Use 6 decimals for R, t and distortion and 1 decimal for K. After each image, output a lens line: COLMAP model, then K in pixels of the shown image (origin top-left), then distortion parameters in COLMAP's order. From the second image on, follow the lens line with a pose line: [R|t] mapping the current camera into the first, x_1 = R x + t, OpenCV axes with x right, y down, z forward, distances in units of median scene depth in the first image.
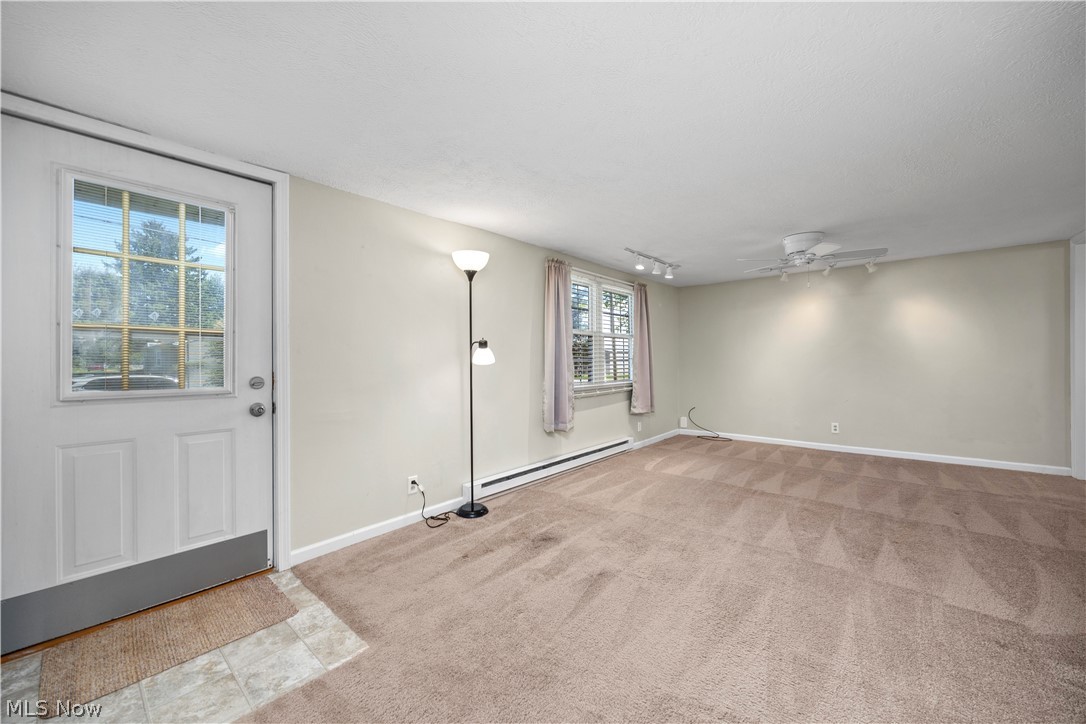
lens RADIAL K [[442.8, 0, 541.5], [0, 442.8, 363.5], [0, 0, 1]] dist [0.001310, 0.000245]
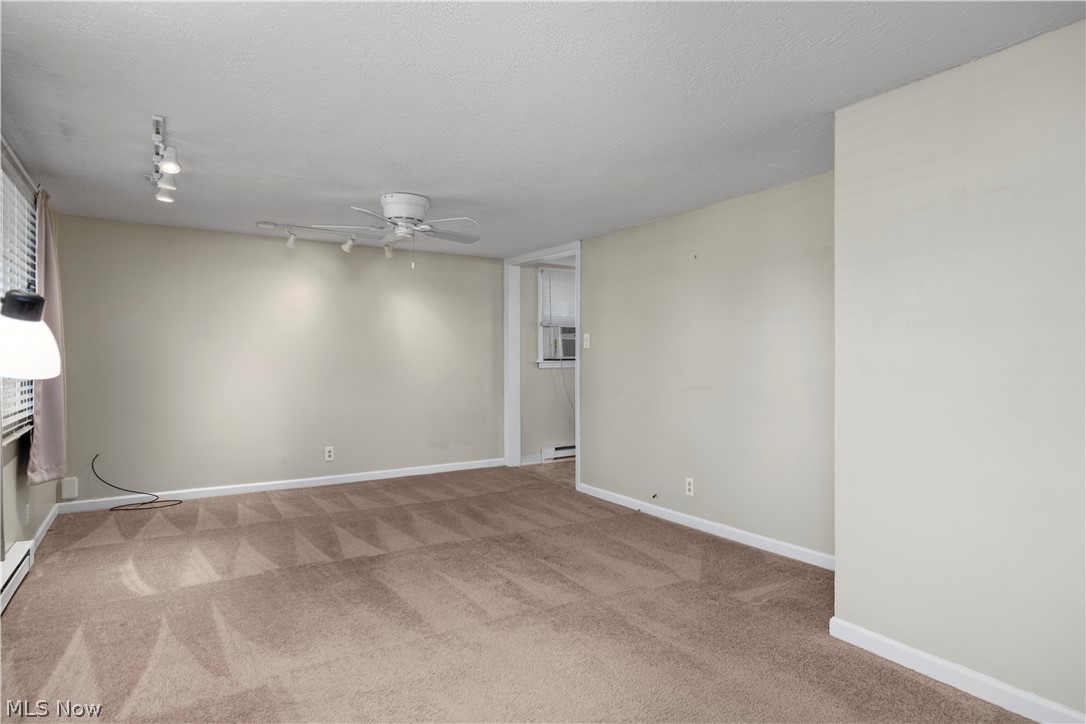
lens RADIAL K [[629.5, 0, 543.1], [0, 629.5, 367.6], [0, 0, 1]] dist [-0.001265, 0.000216]
pose [[0.249014, -0.003781, 0.968492, -0.382210], [0.002692, 0.999991, 0.003212, -0.005024], [-0.968496, 0.001808, 0.249022, 0.513780]]
